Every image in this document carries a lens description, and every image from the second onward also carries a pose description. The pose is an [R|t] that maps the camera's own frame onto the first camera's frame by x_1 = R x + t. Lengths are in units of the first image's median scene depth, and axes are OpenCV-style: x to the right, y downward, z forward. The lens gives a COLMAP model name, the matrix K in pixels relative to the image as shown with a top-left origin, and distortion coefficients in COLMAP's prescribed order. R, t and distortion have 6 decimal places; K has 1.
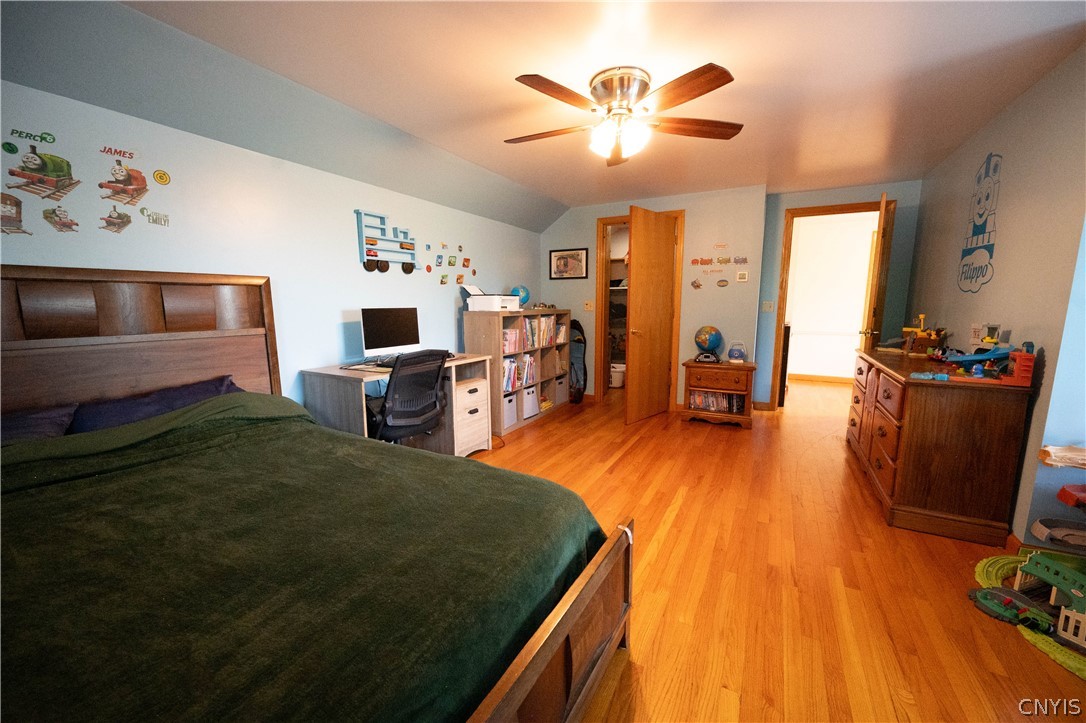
lens RADIAL K [[427.6, 0, 545.0], [0, 427.6, 370.4], [0, 0, 1]] dist [-0.002261, -0.000126]
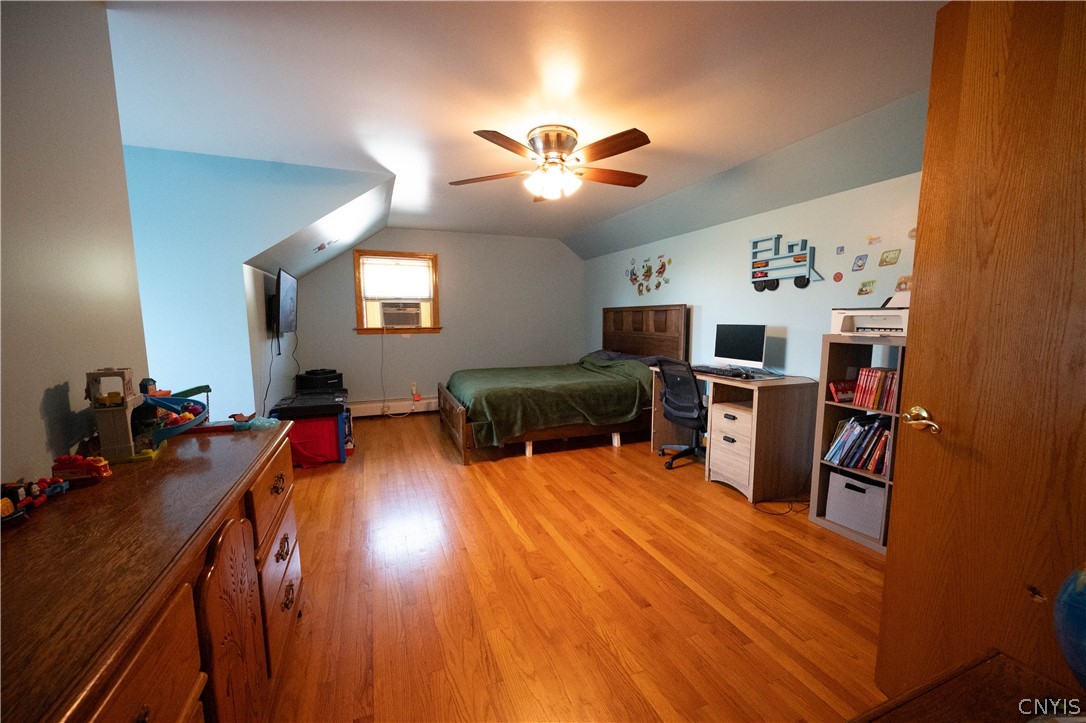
lens RADIAL K [[427.6, 0, 543.9], [0, 427.6, 363.5], [0, 0, 1]] dist [-0.002261, -0.000126]
pose [[-0.632941, 0.095482, -0.768289, 0.799072], [-0.107323, 0.971963, 0.209211, -0.218740], [0.766725, 0.214873, -0.604948, 1.263306]]
